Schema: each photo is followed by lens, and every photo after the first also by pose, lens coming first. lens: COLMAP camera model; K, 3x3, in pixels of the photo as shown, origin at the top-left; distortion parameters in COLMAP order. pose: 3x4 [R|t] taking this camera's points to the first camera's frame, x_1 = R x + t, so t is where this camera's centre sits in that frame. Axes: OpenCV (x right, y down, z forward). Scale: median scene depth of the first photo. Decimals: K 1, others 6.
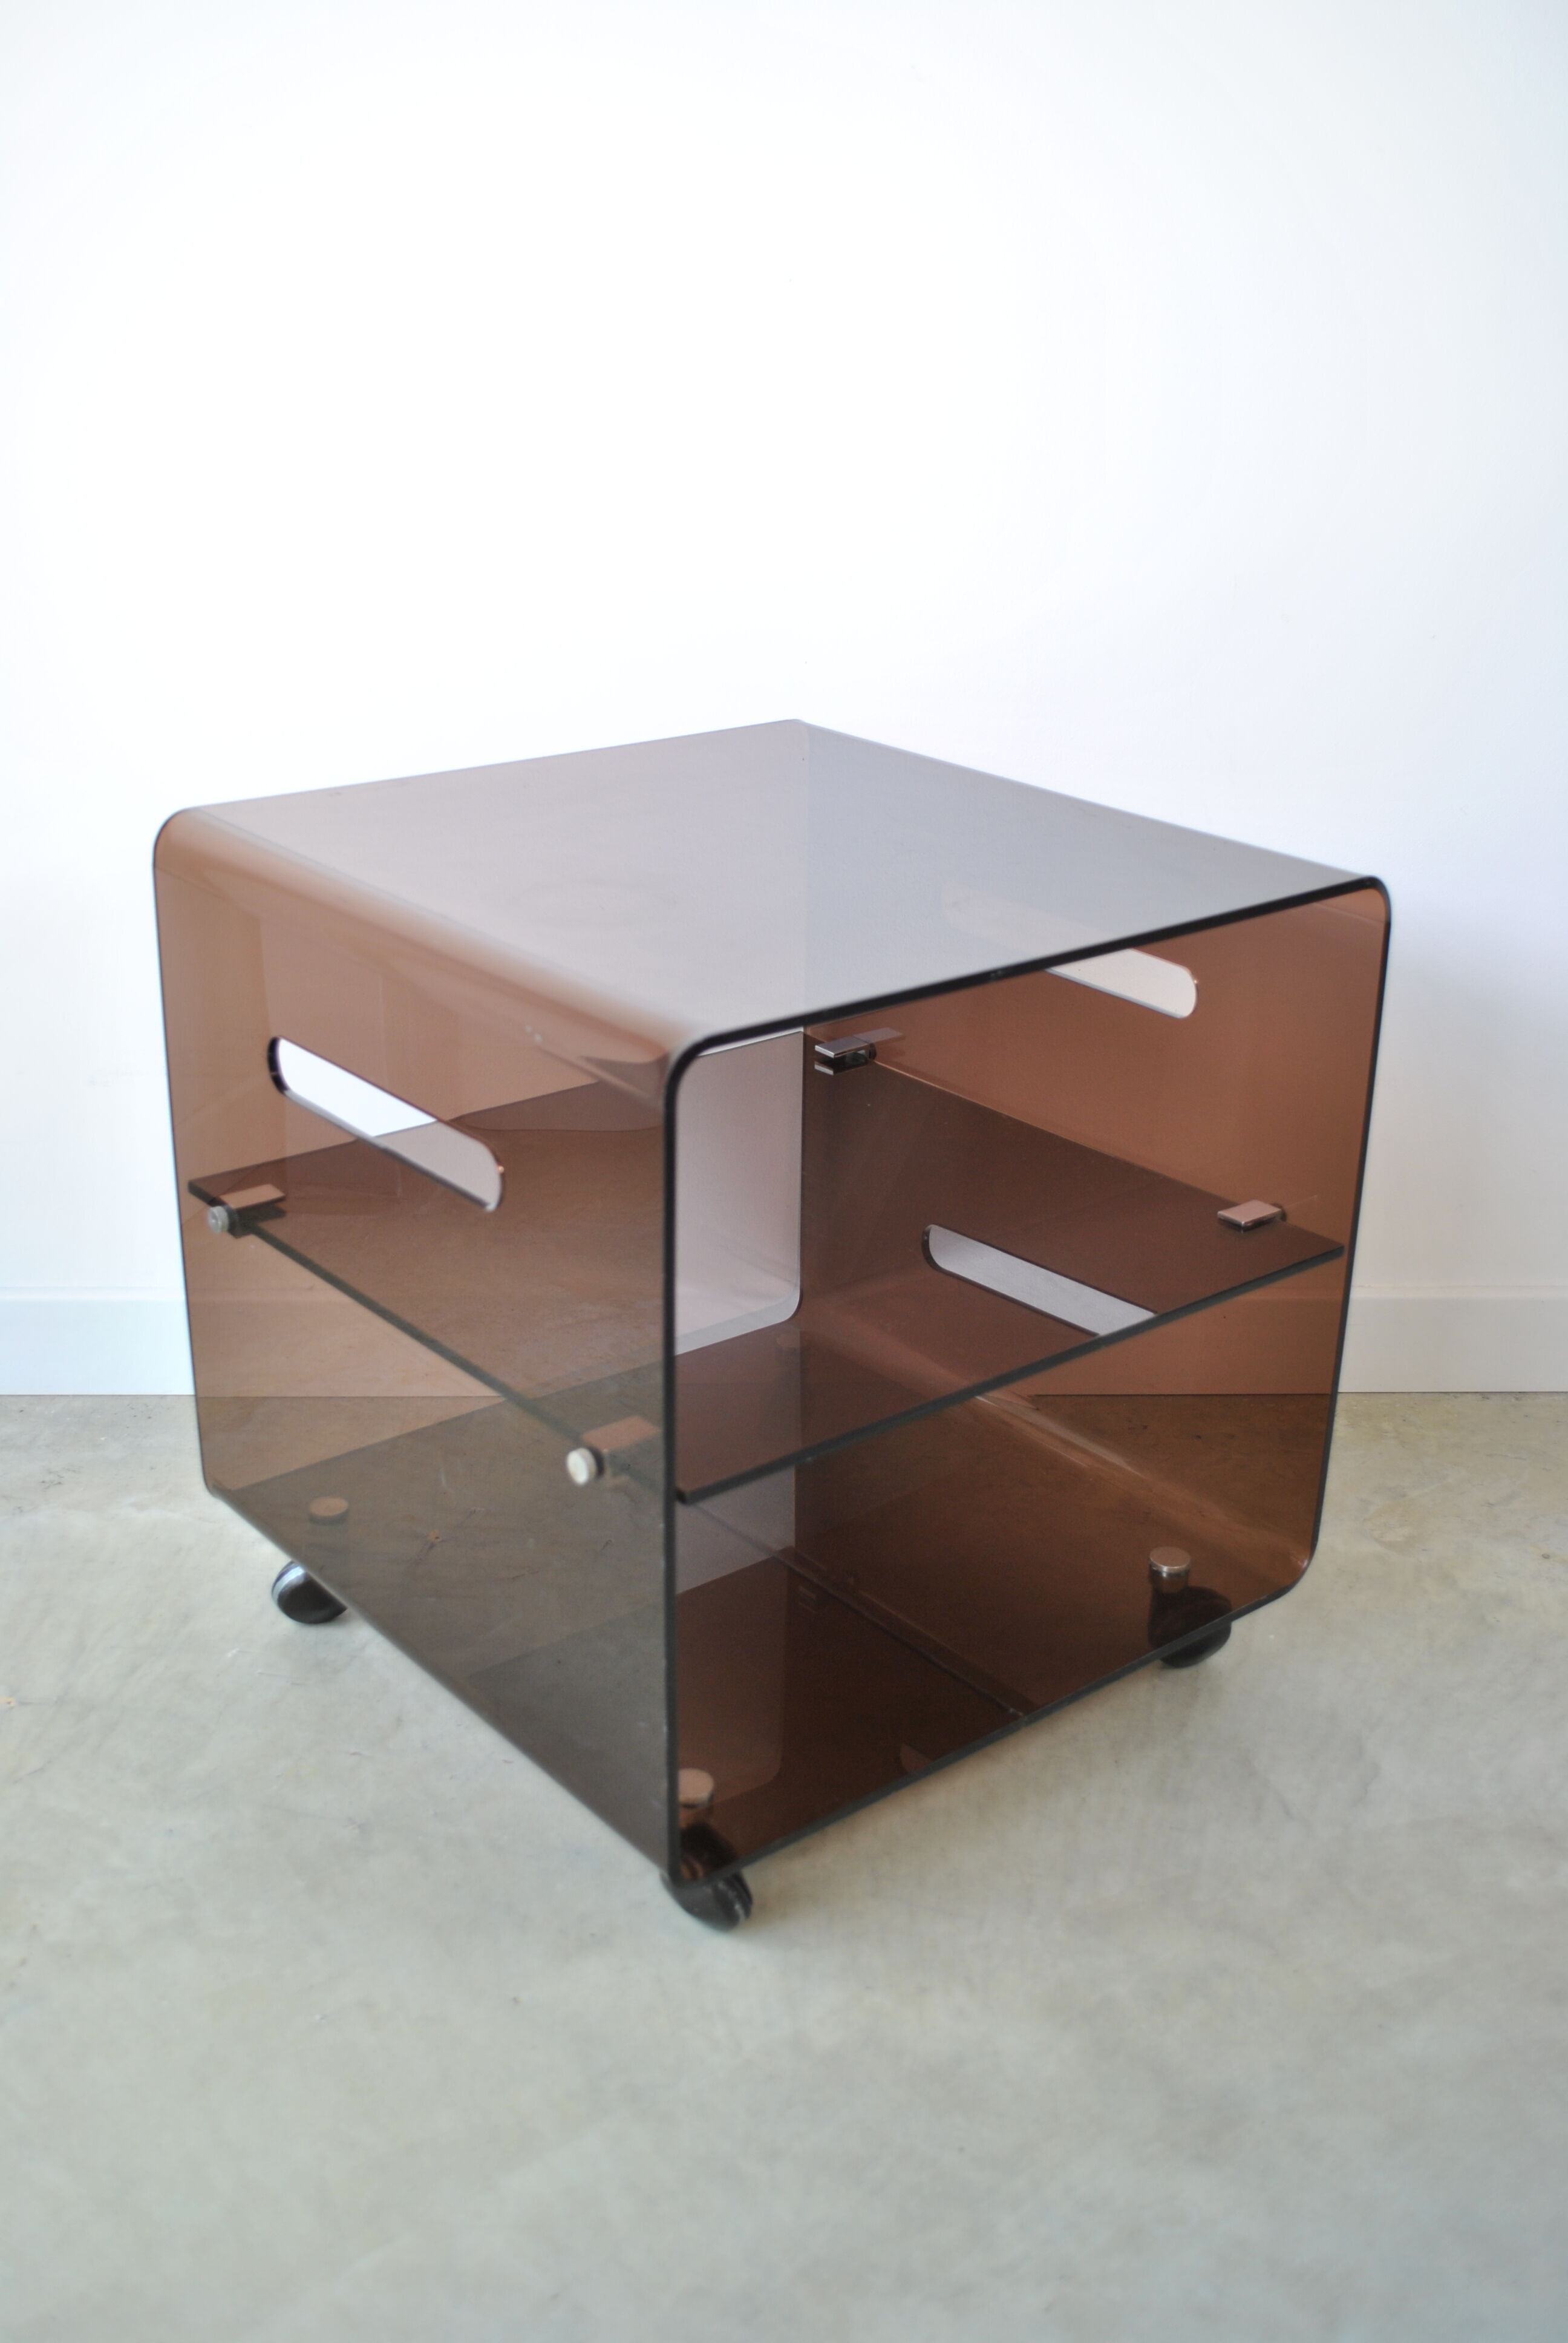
lens RADIAL K [[2487.7, 0, 784.0], [0, 2487.7, 1171.5], [0, 0, 1]] dist [0.009586, -0.161109]
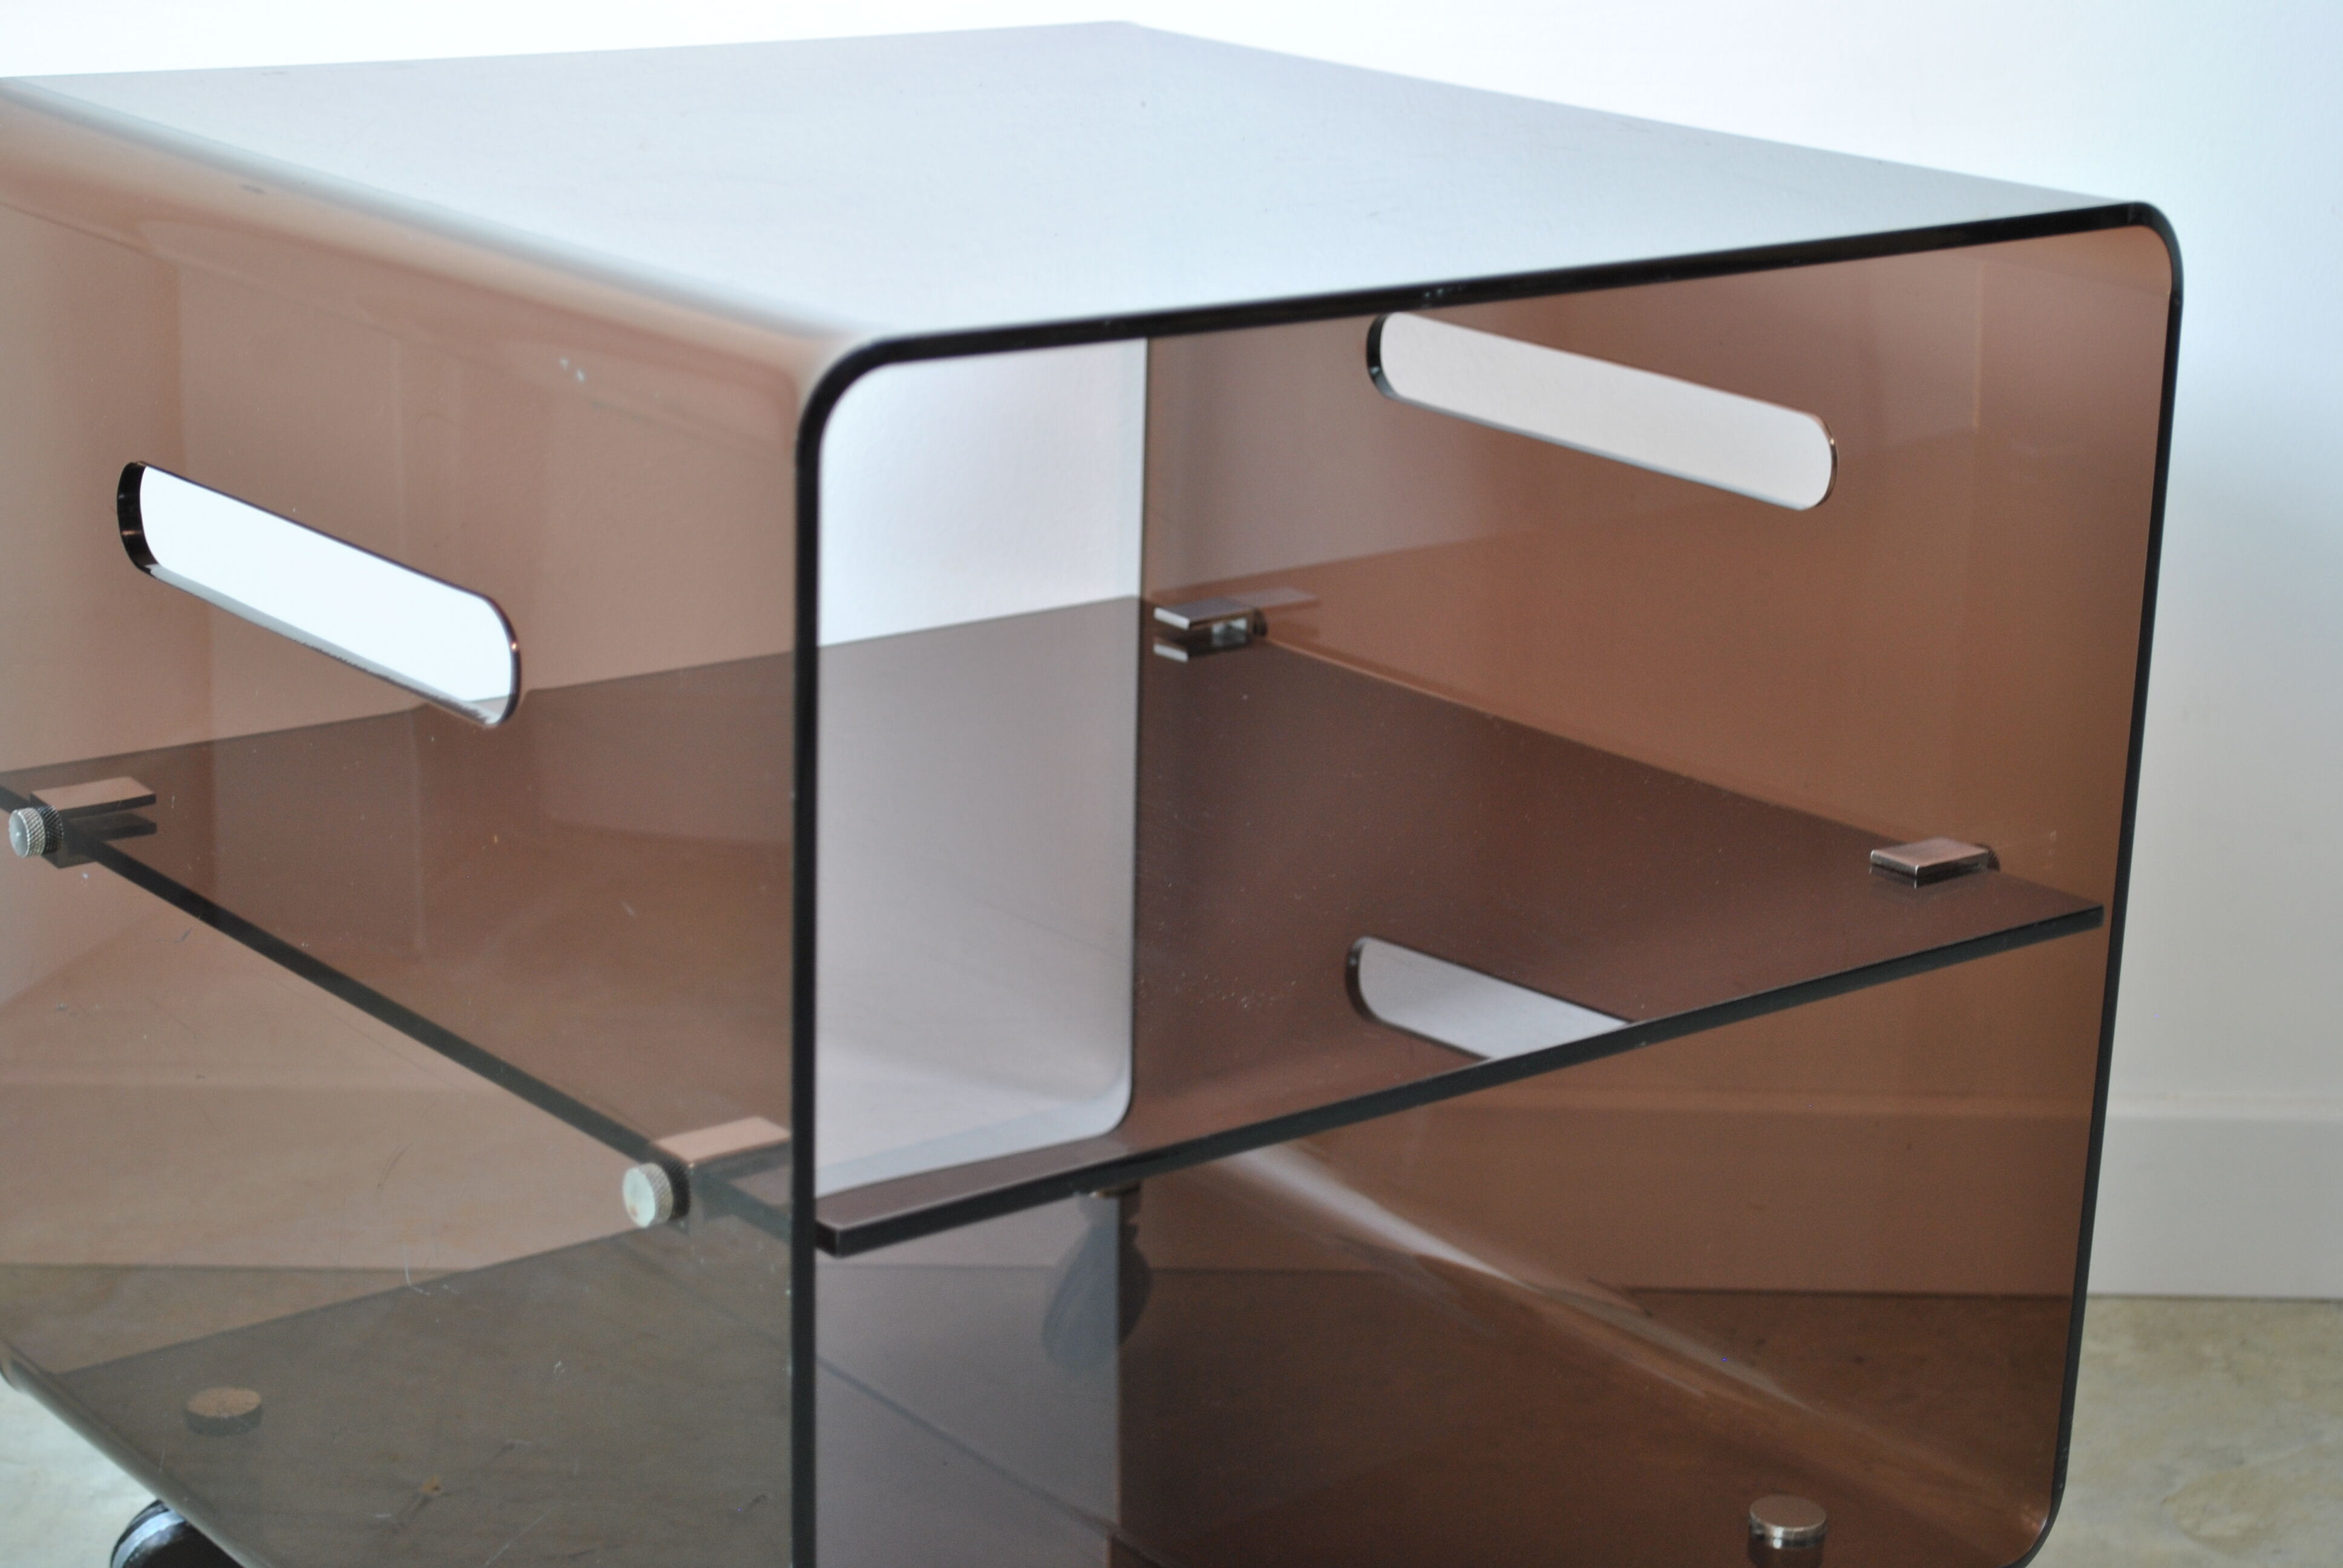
lens RADIAL K [[4342.0, 0, 1171.5], [0, 4342.0, 784.0], [0, 0, 1]] dist [0.048804, 0.184426]
pose [[0.999835, 0.013736, -0.011927, 0.028847], [-0.014869, 0.994801, -0.100744, 0.086714], [0.010481, 0.100905, 0.994841, 0.045633]]
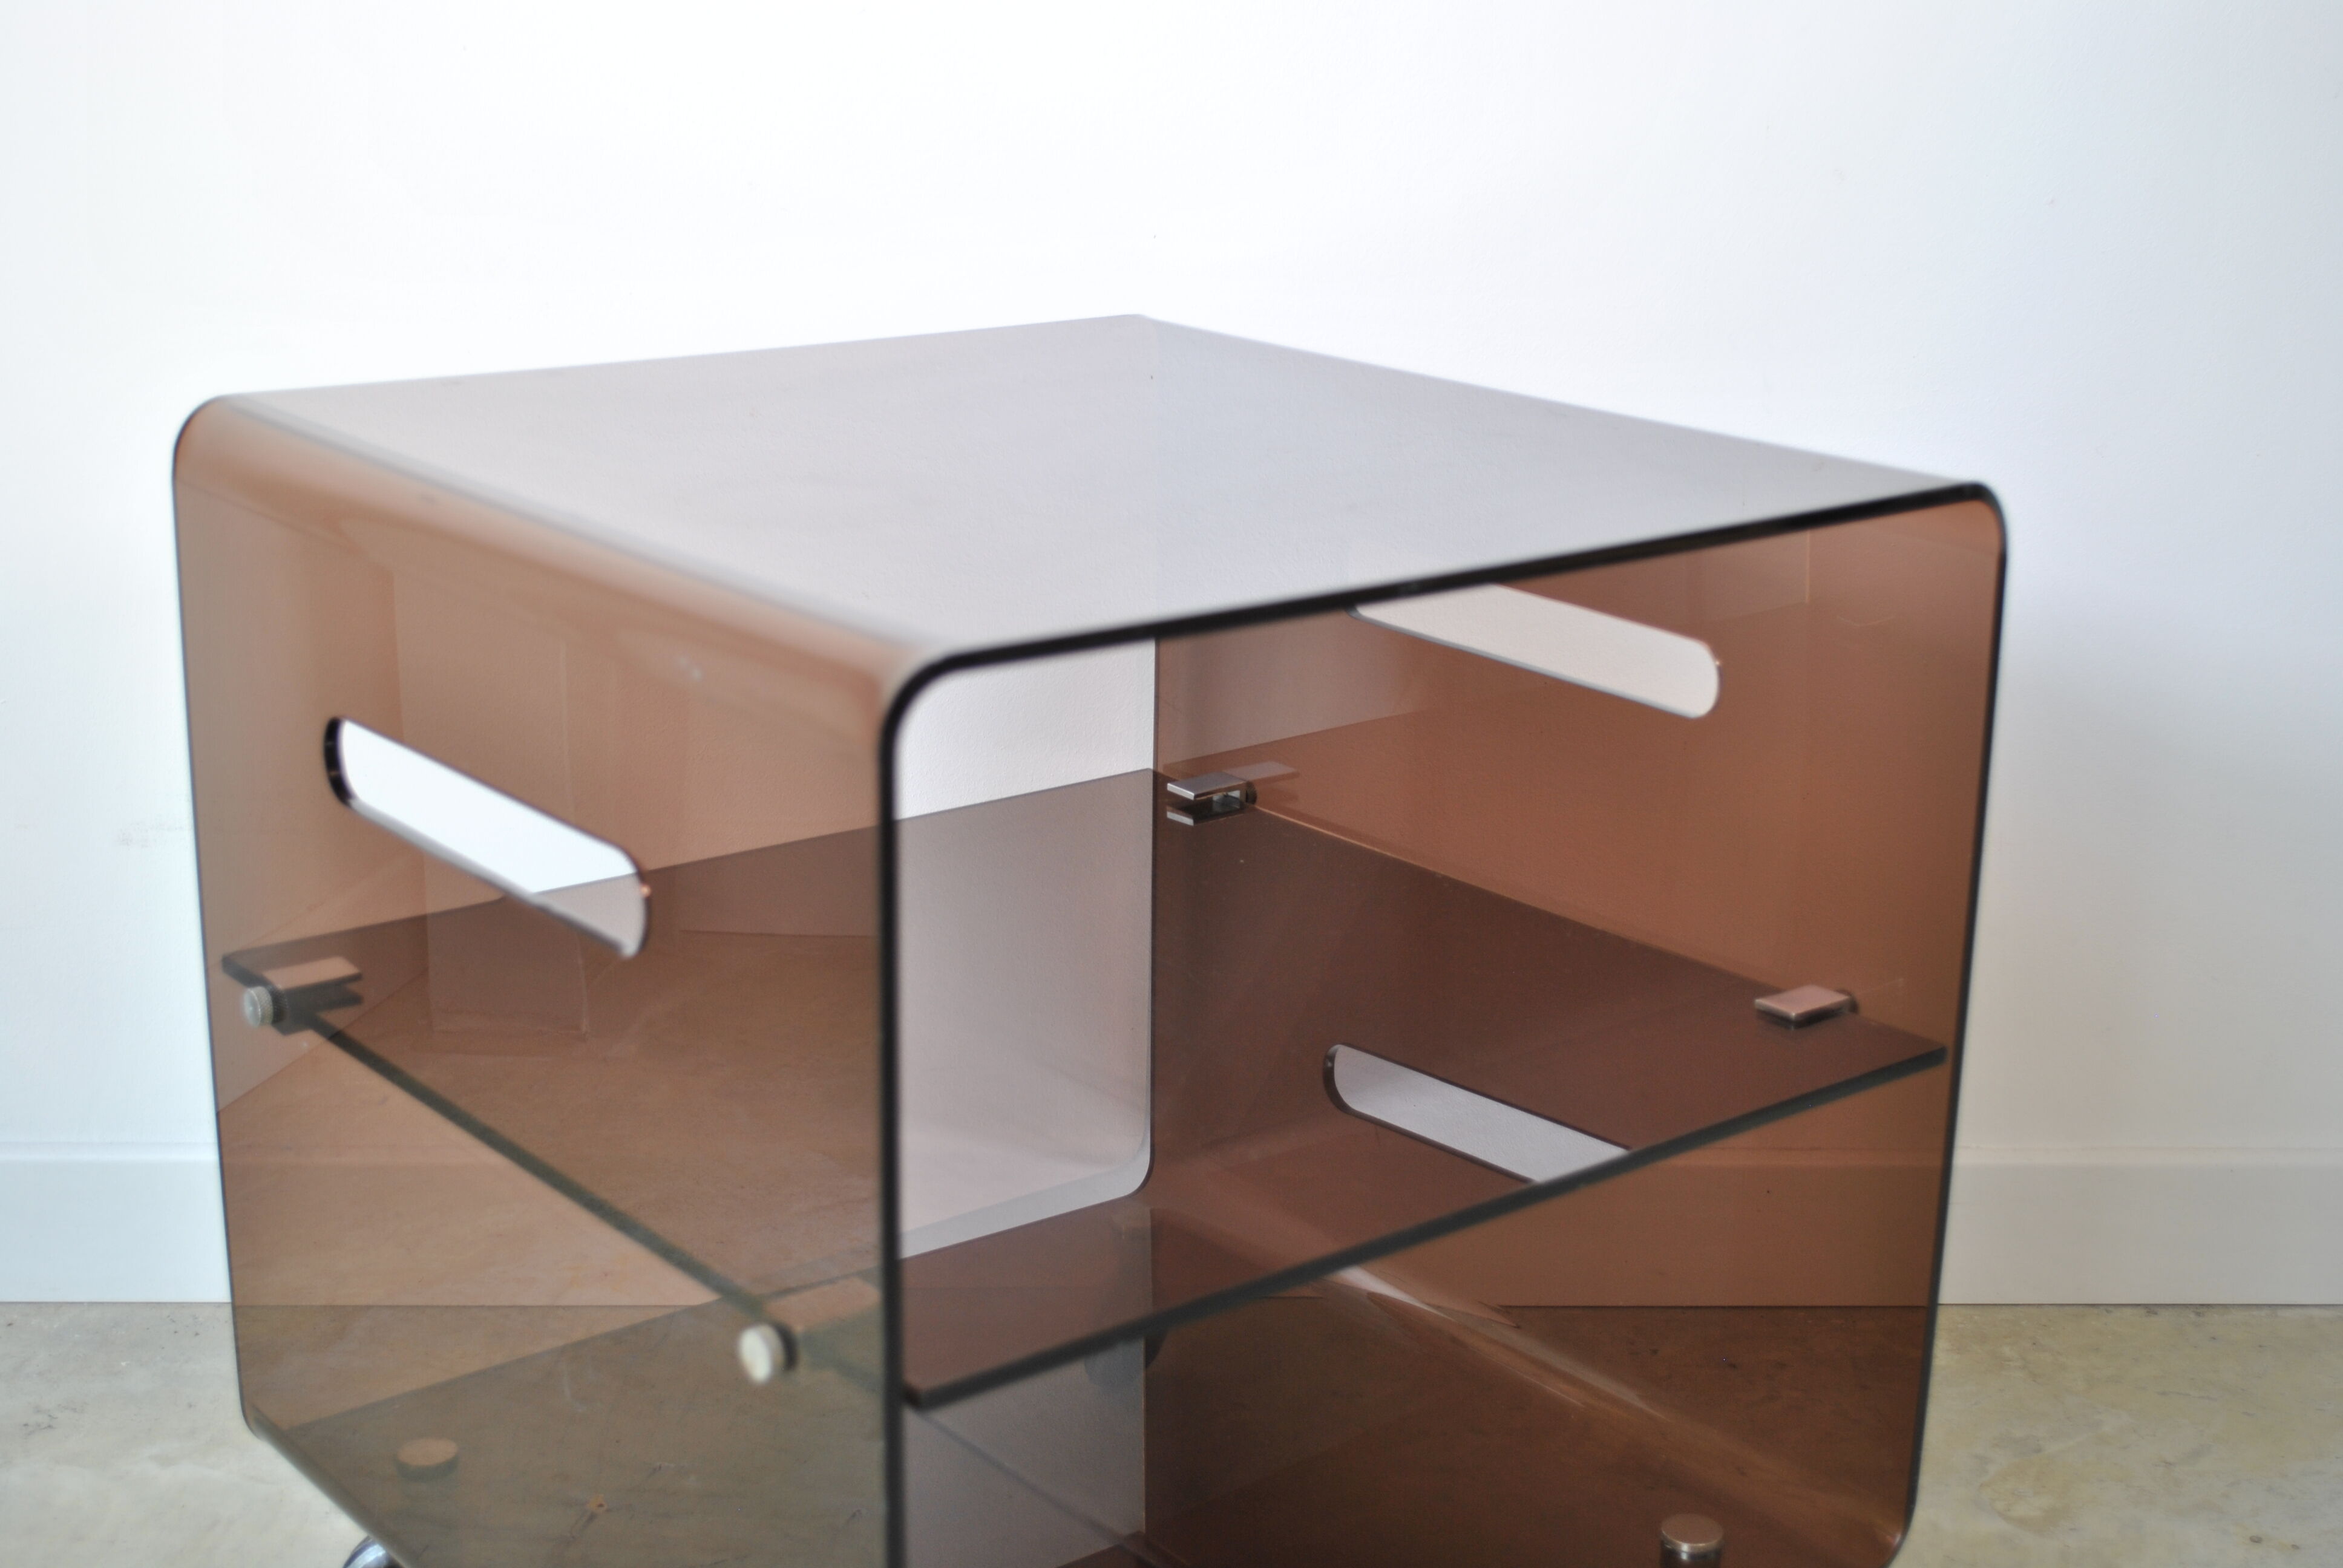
lens RADIAL K [[3205.1, 0, 1171.5], [0, 3205.1, 784.0], [0, 0, 1]] dist [-0.015722, 0.081437]
pose [[0.999974, 0.000366, -0.007176, 0.020685], [-0.001078, 0.995035, -0.099515, 0.038582], [0.007104, 0.099520, 0.995010, 0.119249]]
